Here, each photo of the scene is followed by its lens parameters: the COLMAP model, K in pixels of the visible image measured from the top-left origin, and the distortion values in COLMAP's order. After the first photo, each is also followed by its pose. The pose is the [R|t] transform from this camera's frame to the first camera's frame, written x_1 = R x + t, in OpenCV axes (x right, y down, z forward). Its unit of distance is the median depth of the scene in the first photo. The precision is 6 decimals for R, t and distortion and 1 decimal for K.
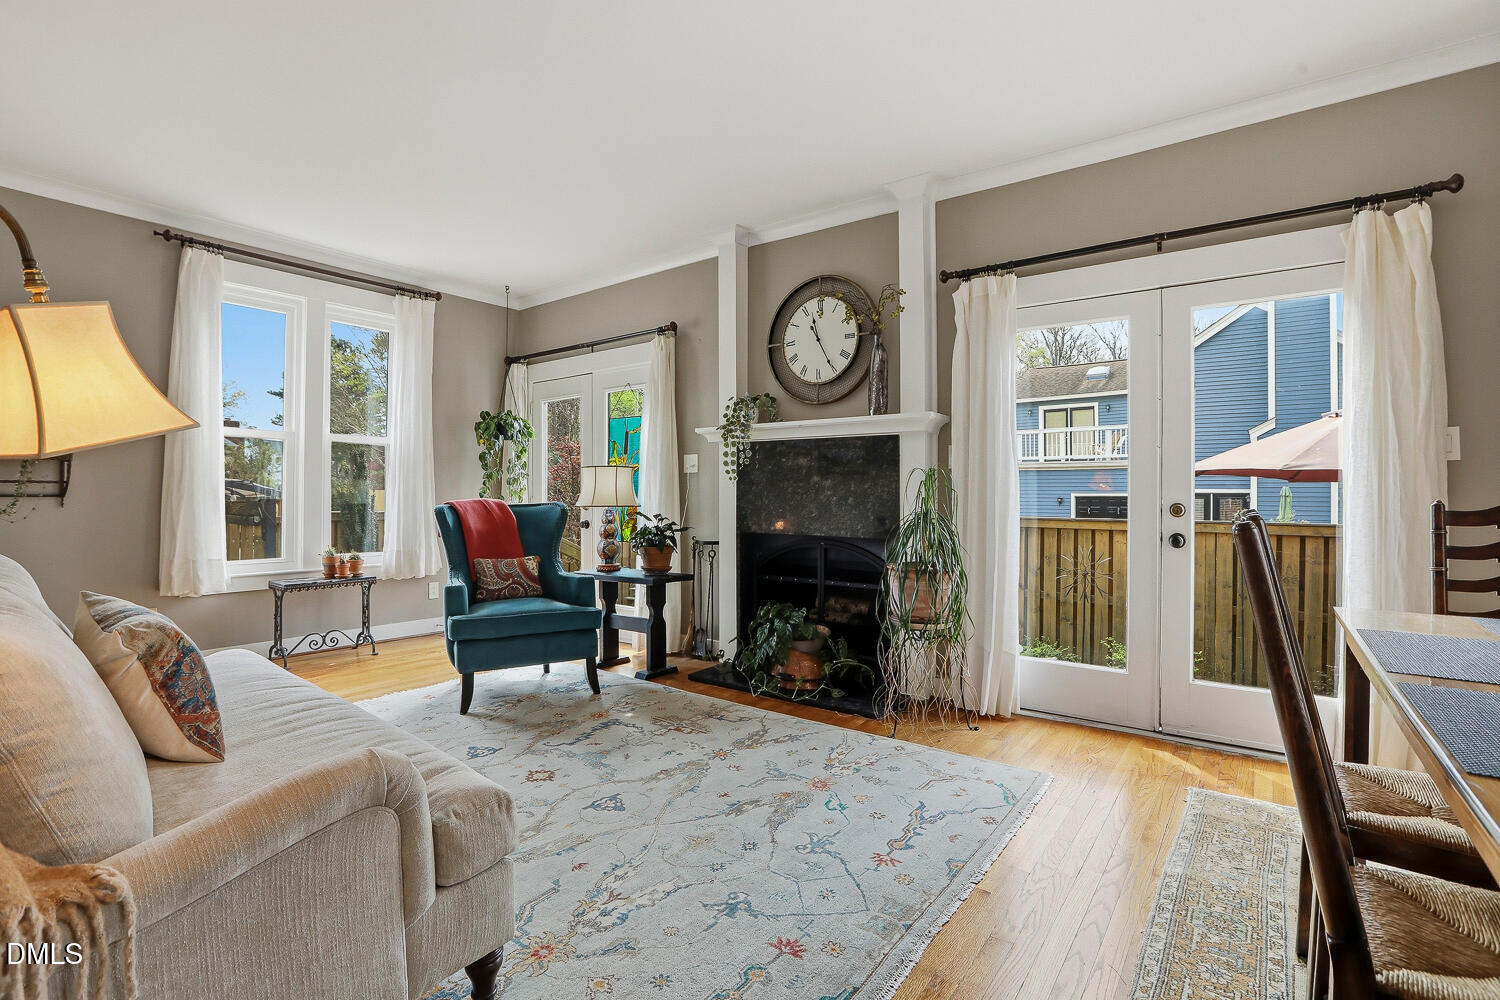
lens RADIAL K [[693.4, 0, 753.2], [0, 693.4, 496.3], [0, 0, 1]] dist [-0.044314, 0.011258]
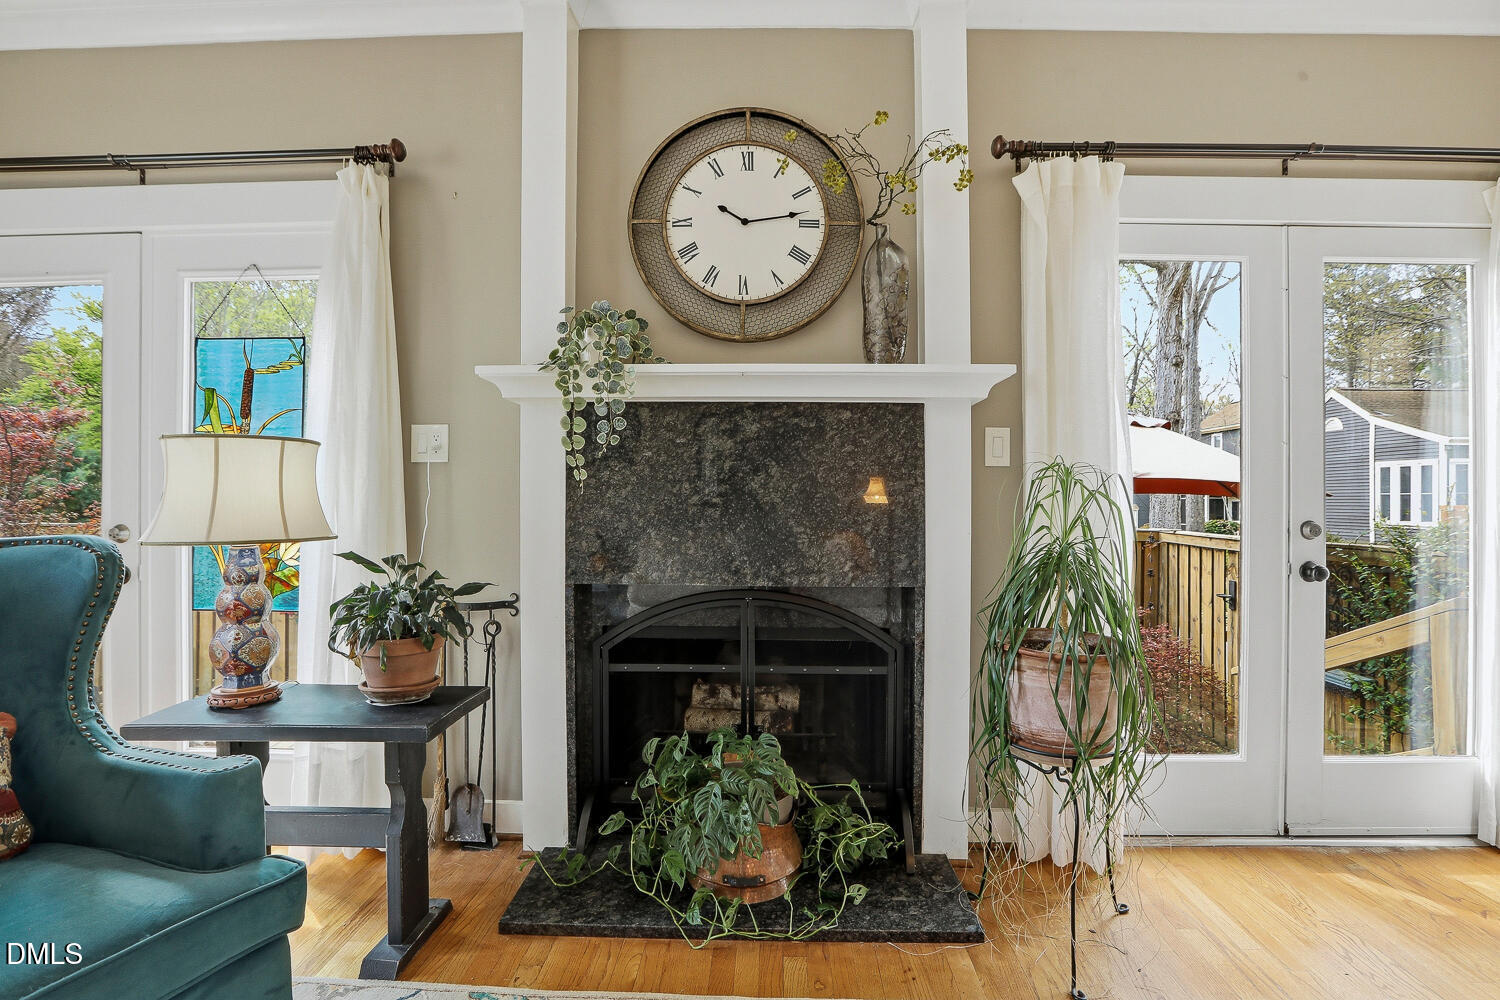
lens RADIAL K [[693.4, 0, 760.6], [0, 693.4, 495.4], [0, 0, 1]] dist [-0.044314, 0.011258]
pose [[0.816284, 0.004856, 0.577630, -0.230853], [0.000079, 0.999964, -0.008518, -0.008482], [-0.577651, 0.006999, 0.816254, 0.618040]]
